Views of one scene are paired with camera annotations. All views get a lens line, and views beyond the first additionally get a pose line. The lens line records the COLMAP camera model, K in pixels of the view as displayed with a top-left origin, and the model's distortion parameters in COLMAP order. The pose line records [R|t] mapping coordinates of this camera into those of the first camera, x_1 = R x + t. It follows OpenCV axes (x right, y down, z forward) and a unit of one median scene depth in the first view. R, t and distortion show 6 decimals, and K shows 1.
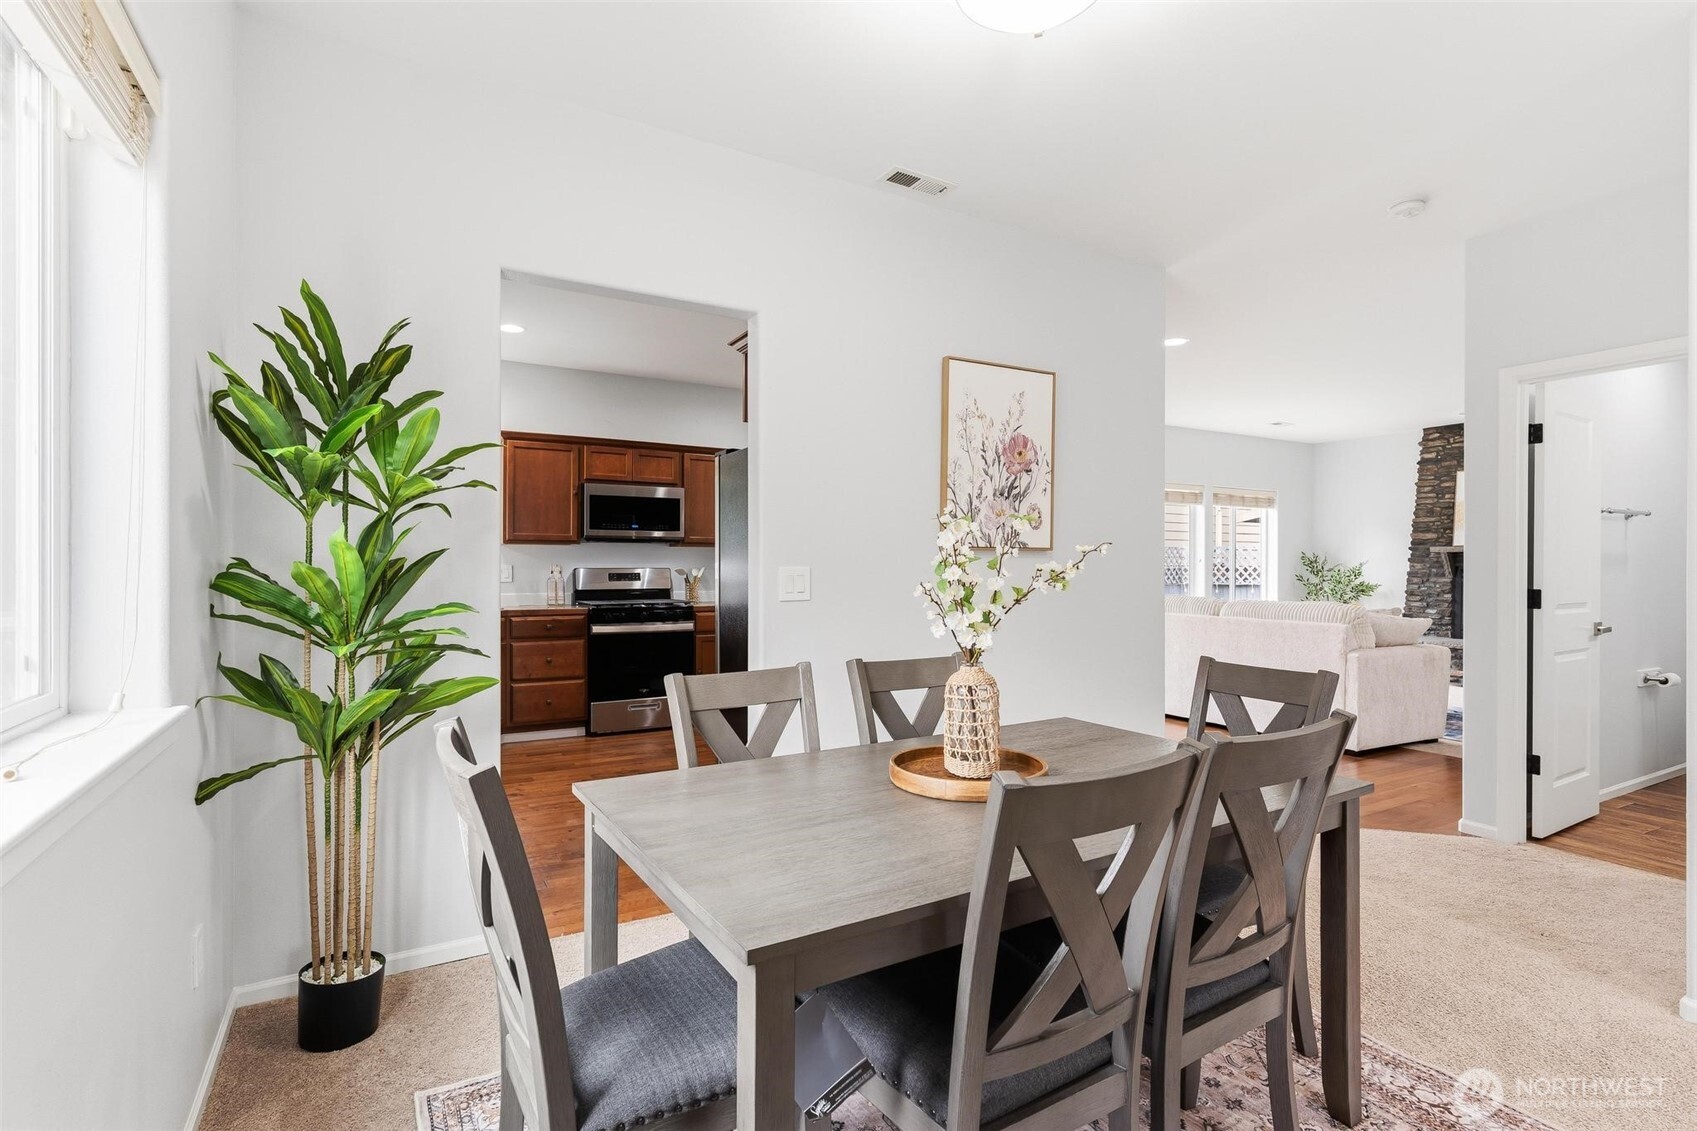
lens RADIAL K [[810.5, 0, 847.4], [0, 810.5, 562.0], [0, 0, 1]] dist [0.001302, 0.000154]
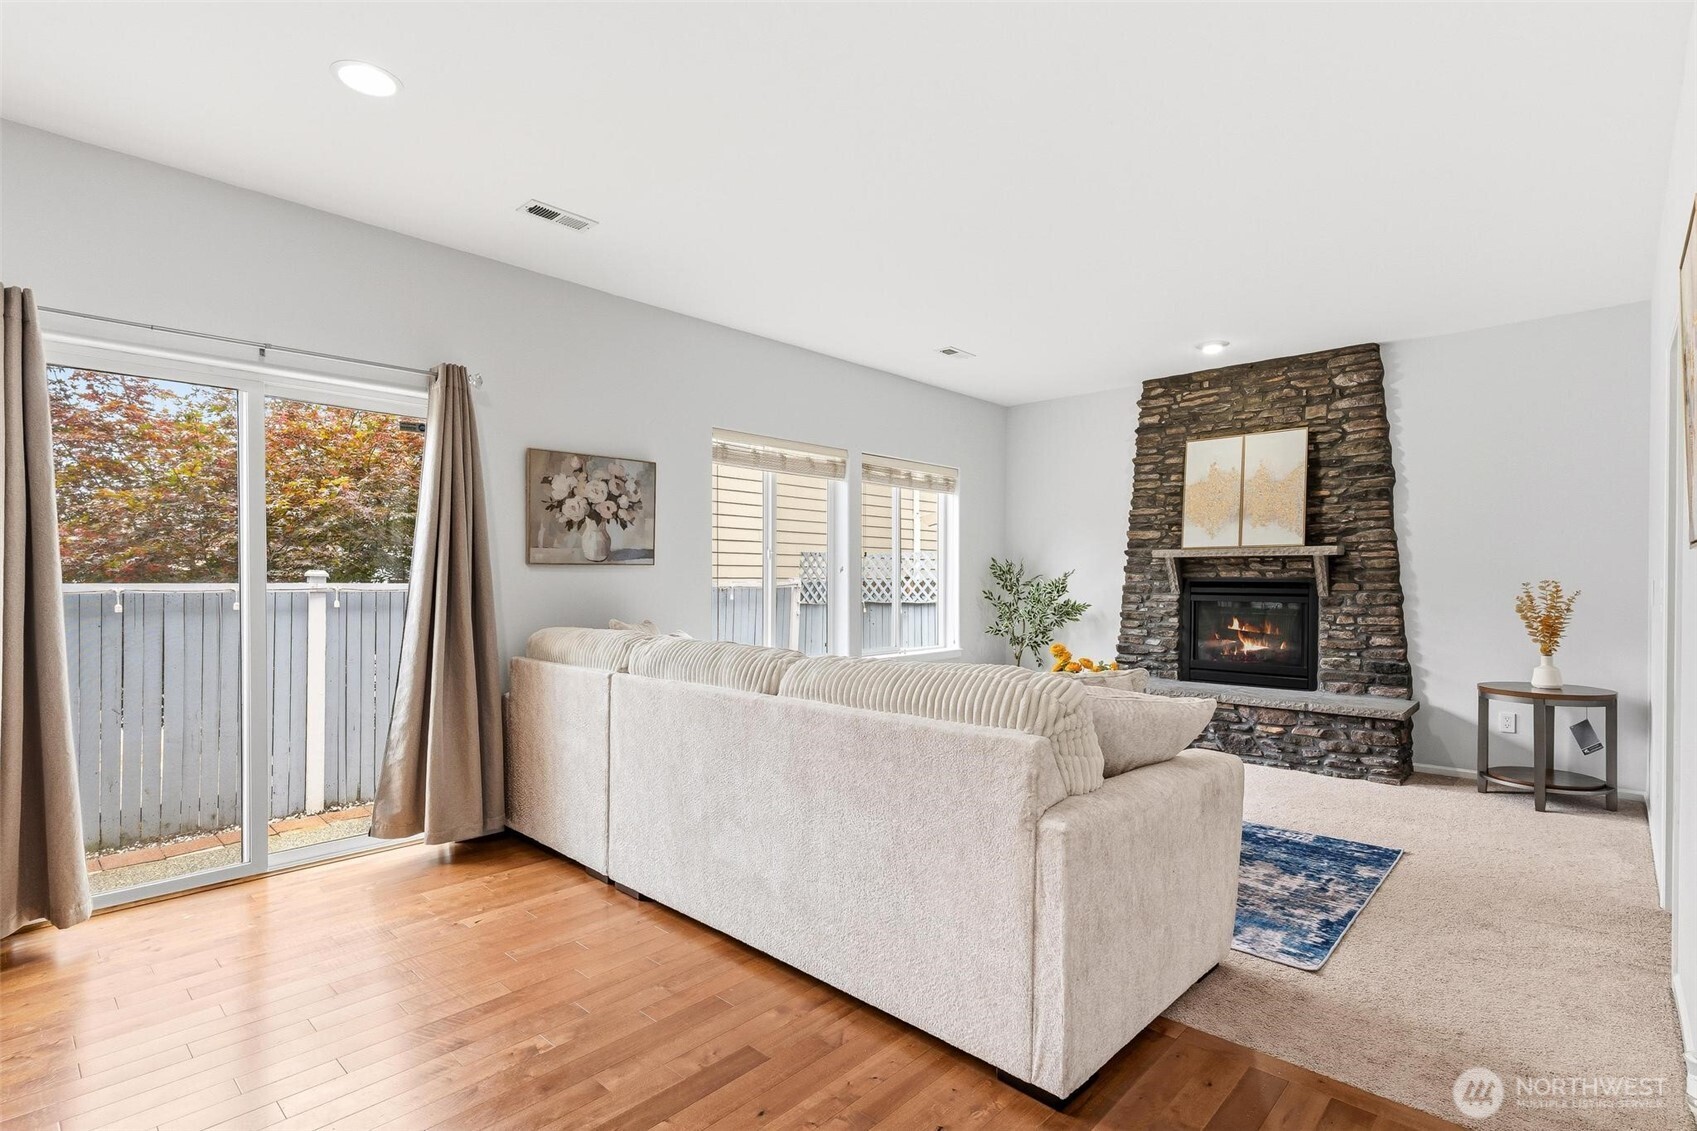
lens RADIAL K [[810.5, 0, 849.6], [0, 810.5, 571.5], [0, 0, 1]] dist [0.001302, 0.000154]
pose [[0.953148, 0.001820, 0.302499, 0.254891], [-0.000643, 0.999992, -0.003991, 0.002622], [-0.302504, 0.003610, 0.953141, 0.407017]]
